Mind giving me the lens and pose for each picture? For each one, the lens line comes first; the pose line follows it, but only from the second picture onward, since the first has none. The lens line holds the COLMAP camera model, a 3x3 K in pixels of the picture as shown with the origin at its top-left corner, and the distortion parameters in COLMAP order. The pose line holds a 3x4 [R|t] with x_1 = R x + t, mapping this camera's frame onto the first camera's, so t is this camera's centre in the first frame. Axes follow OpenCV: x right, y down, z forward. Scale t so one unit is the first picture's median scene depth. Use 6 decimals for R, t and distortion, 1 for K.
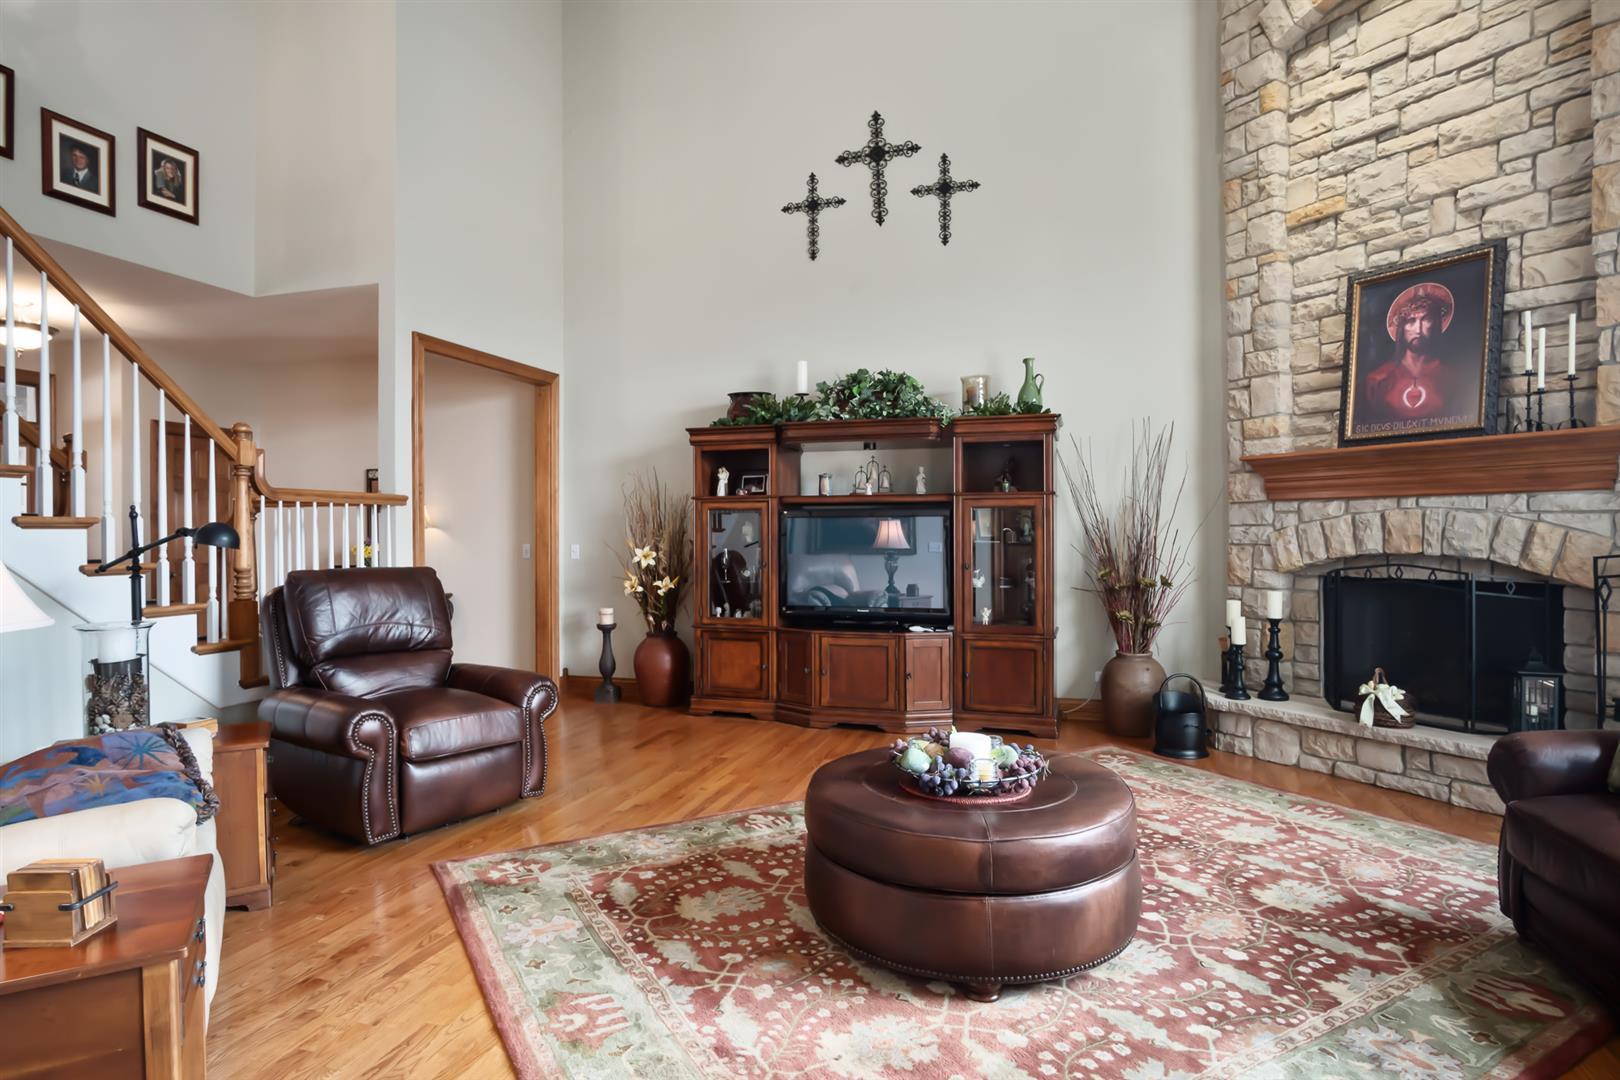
lens RADIAL K [[893.9, 0, 798.3], [0, 893.9, 534.5], [0, 0, 1]] dist [-0.028730, 0.006403]
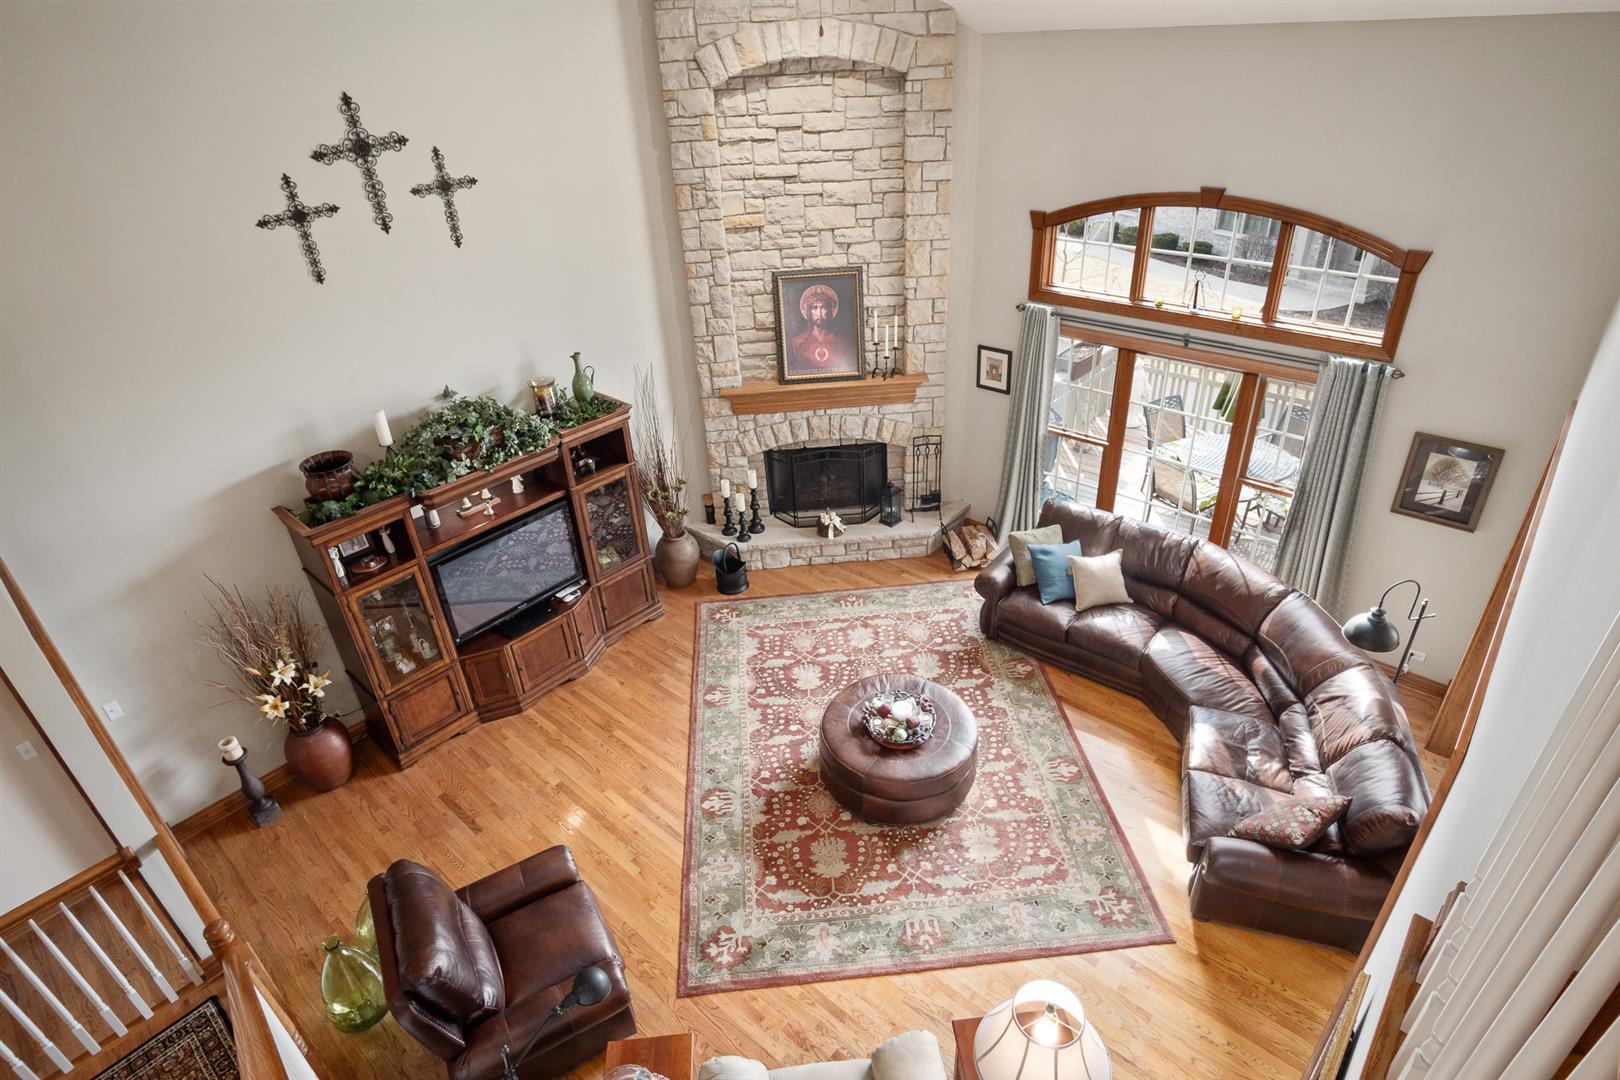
lens RADIAL K [[878.5, 0, 810.0], [0, 878.5, 540.0], [0, 0, 1]] dist [-0.027537, 0.000648]
pose [[0.416565, -0.484224, 0.769416, -0.756756], [0.053998, 0.858028, 0.510757, -0.686475], [-0.907501, -0.171217, 0.383572, 0.295918]]
